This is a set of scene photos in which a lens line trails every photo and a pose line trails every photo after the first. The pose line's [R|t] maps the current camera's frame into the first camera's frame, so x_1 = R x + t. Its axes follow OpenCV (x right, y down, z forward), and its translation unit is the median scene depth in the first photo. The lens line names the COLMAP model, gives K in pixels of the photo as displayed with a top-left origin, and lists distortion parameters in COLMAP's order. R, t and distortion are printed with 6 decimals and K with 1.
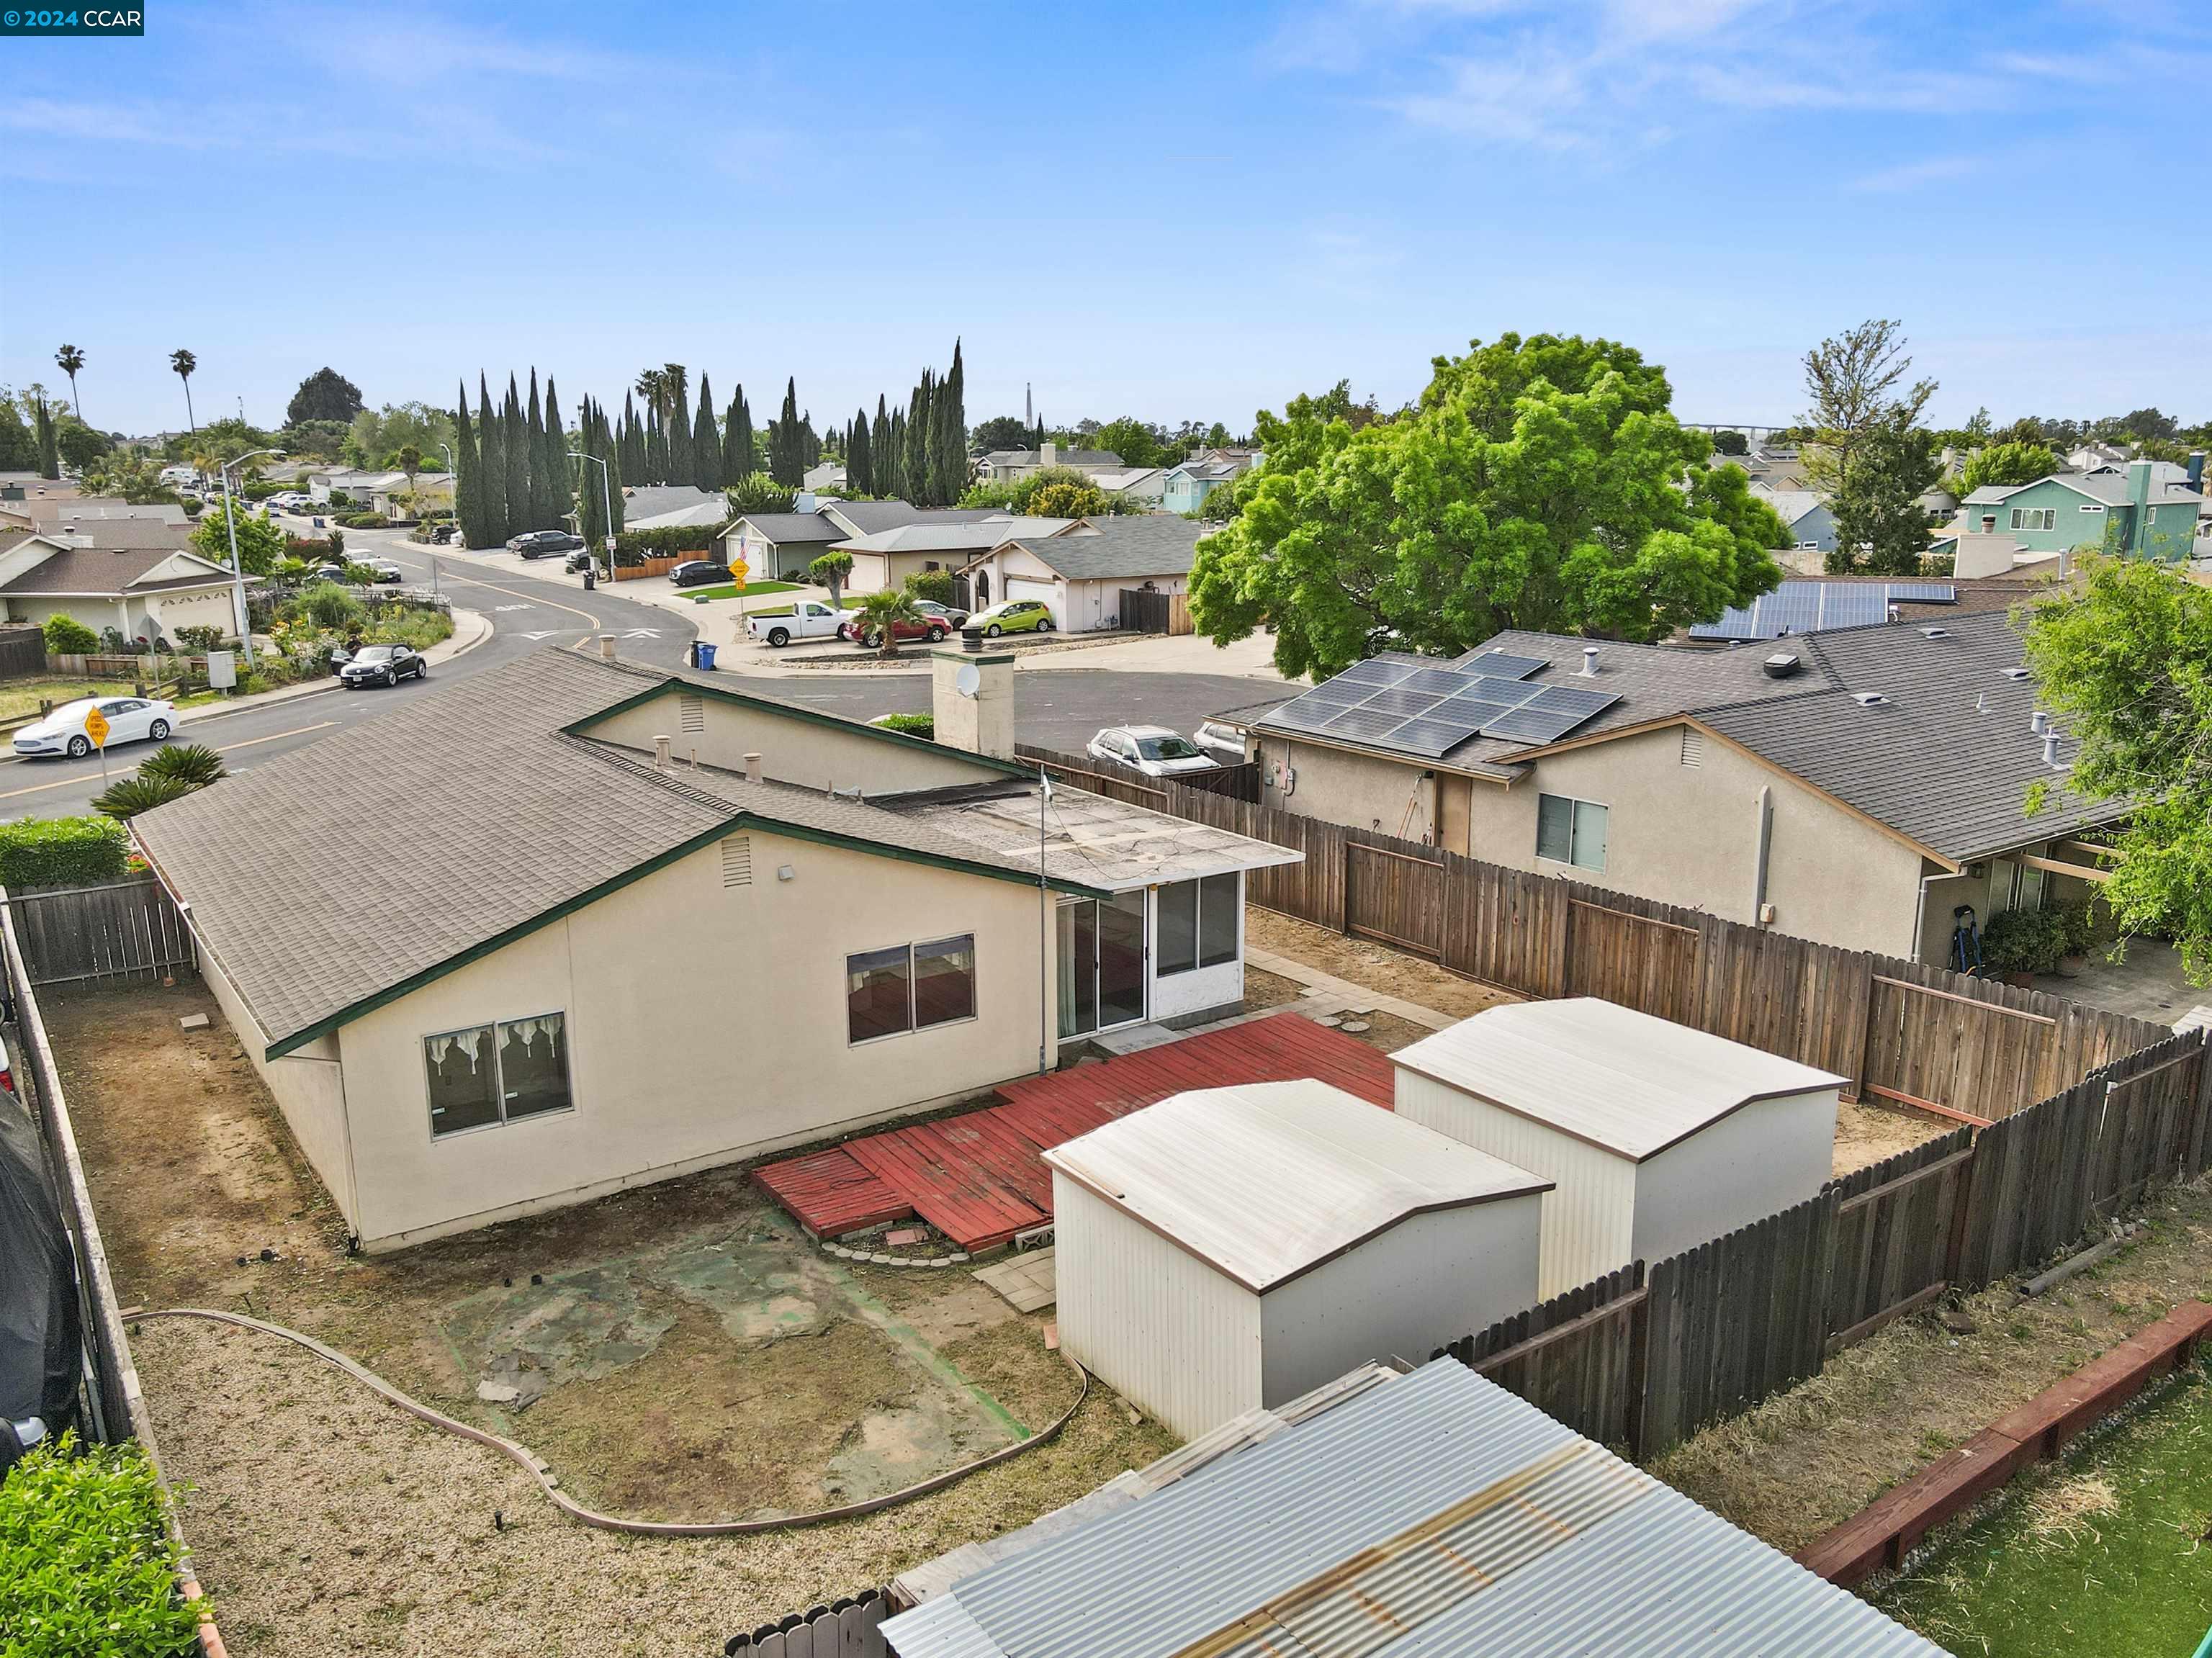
lens RADIAL K [[1701.9, 0, 1122.1], [0, 1701.9, 835.7], [0, 0, 1]] dist [-0.007577, 0.040252]
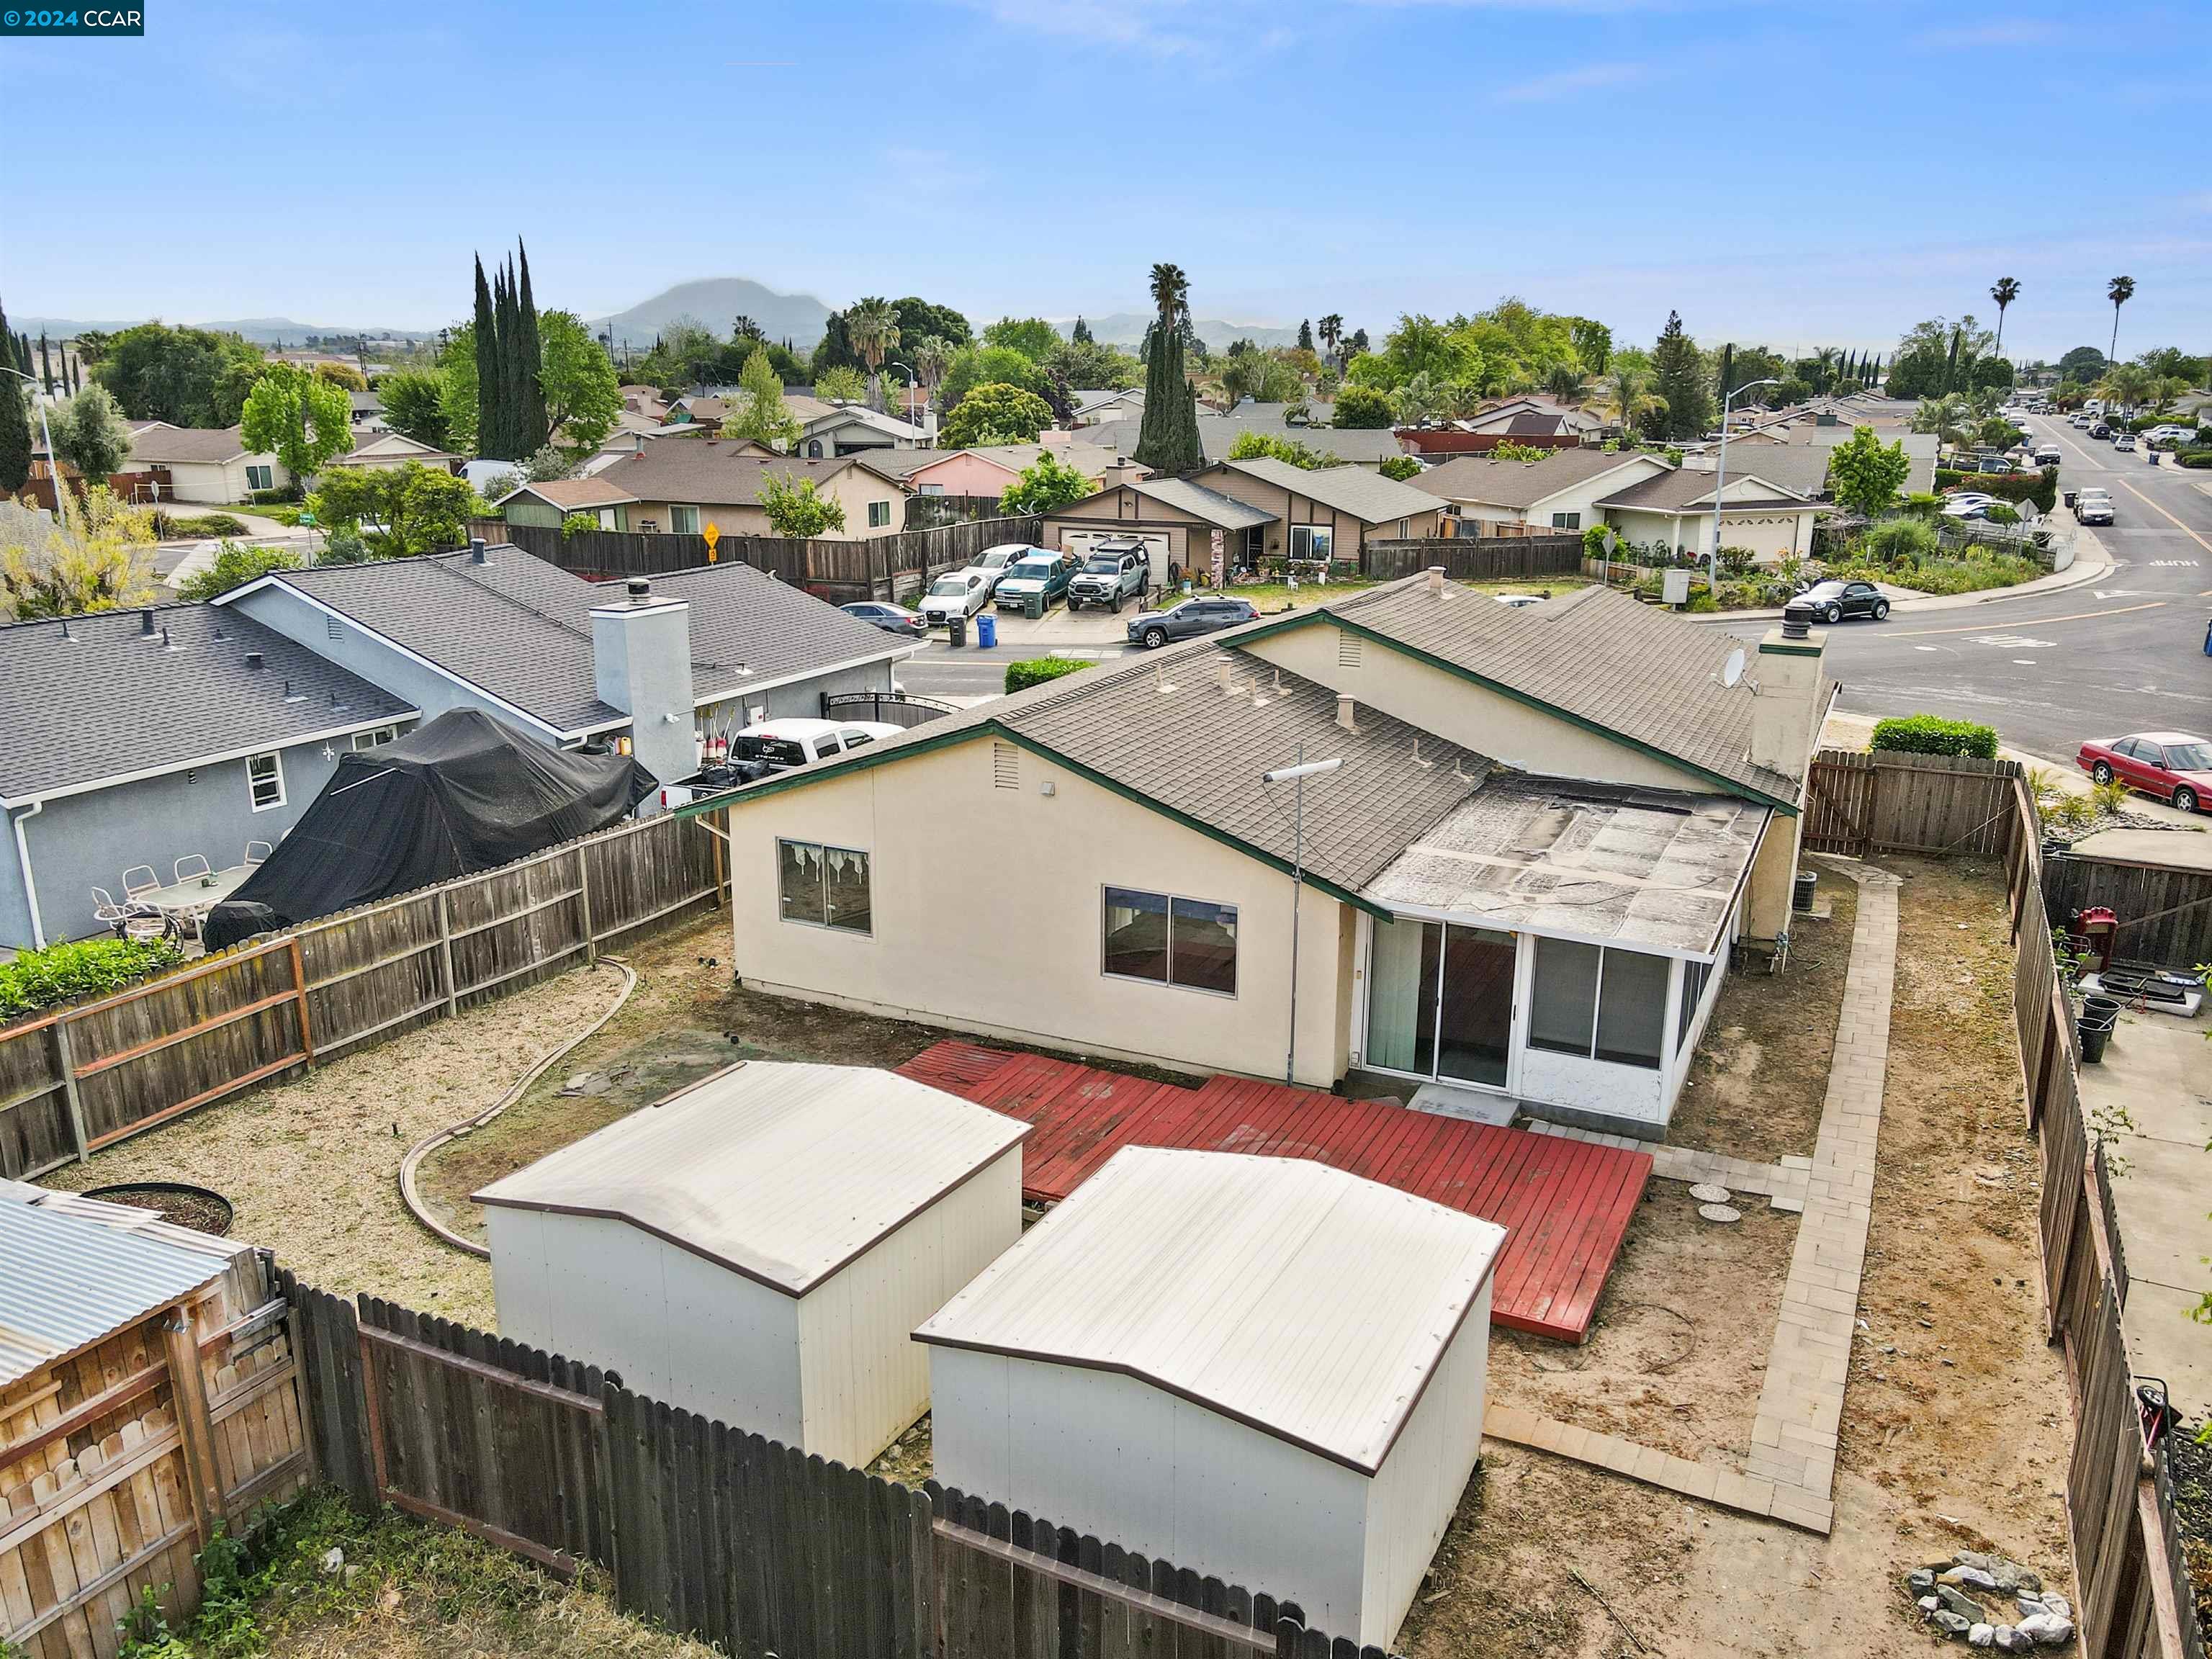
lens RADIAL K [[1681.9, 0, 1114.6], [0, 1681.9, 832.9], [0, 0, 1]] dist [-0.010686, 0.040102]
pose [[0.476388, 0.236537, -0.846820, 0.561209], [-0.202479, 0.966760, 0.156132, -0.096514], [0.855603, 0.097084, 0.508447, 0.409862]]
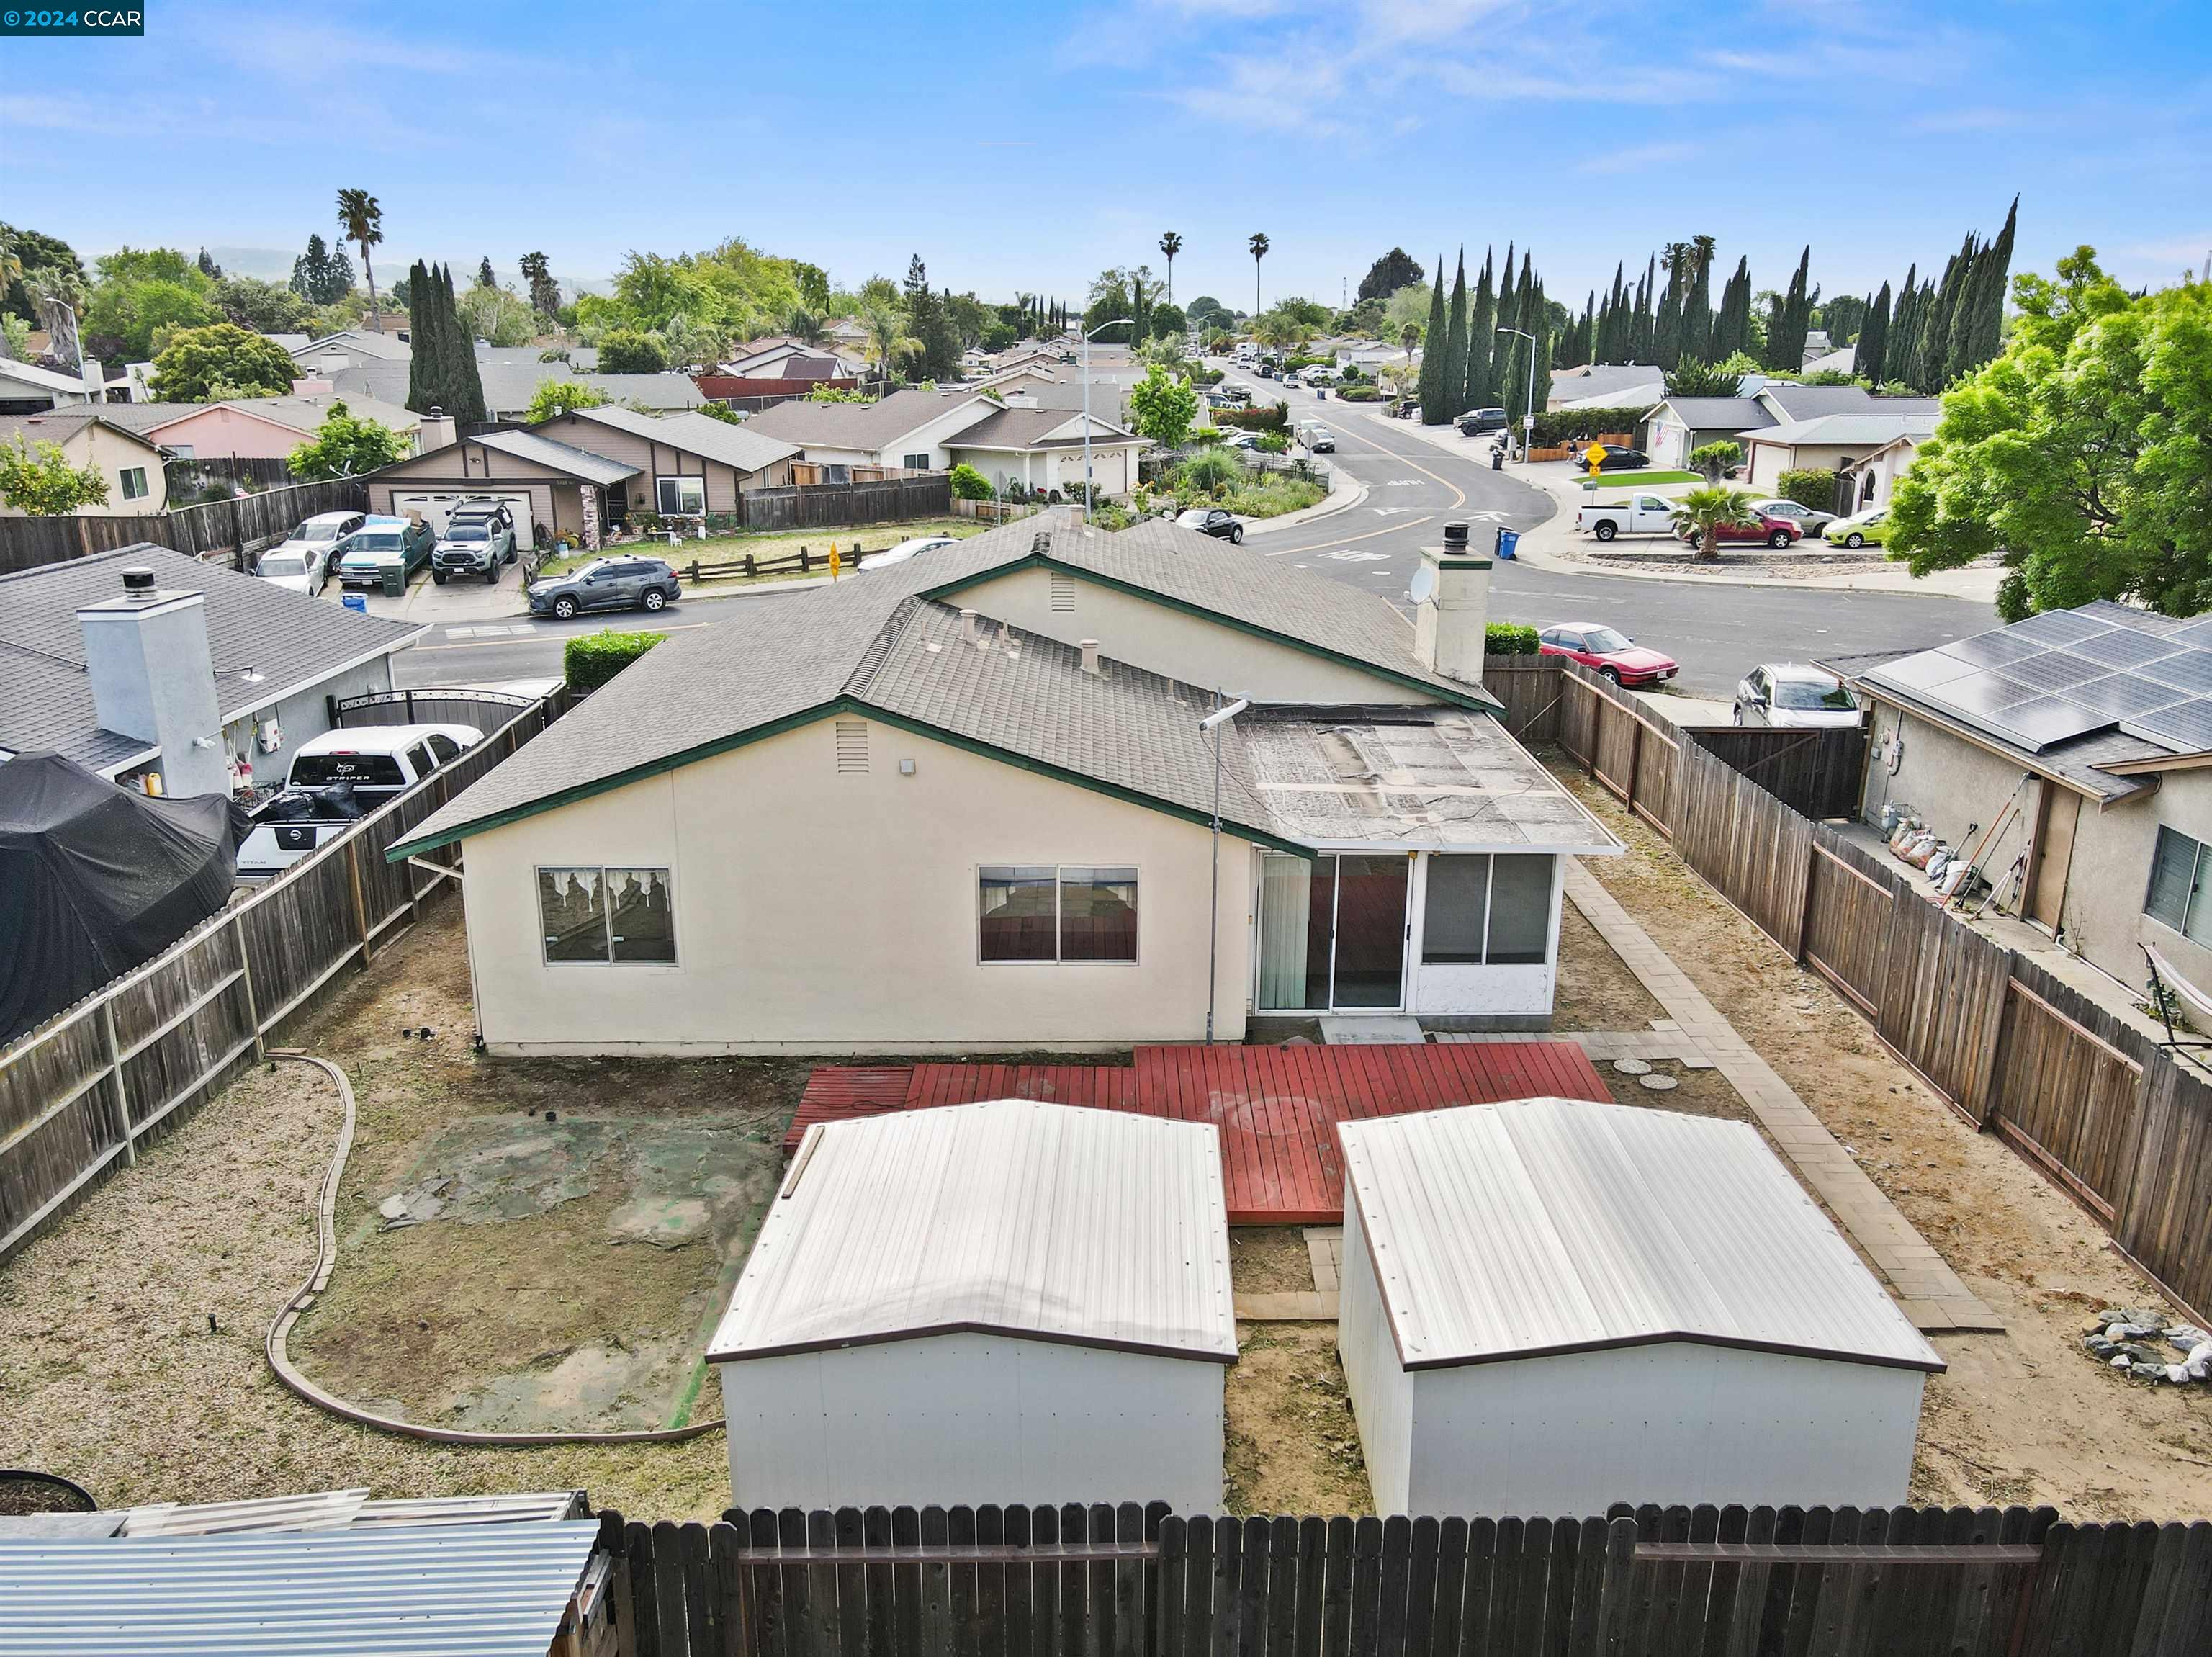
lens RADIAL K [[1702.2, 0, 1122.1], [0, 1702.2, 835.2], [0, 0, 1]] dist [-0.007577, 0.040252]
pose [[0.823335, 0.170481, -0.541346, 0.327982], [-0.134650, 0.985262, 0.105489, -0.044184], [0.551352, -0.013961, 0.834156, 0.228702]]
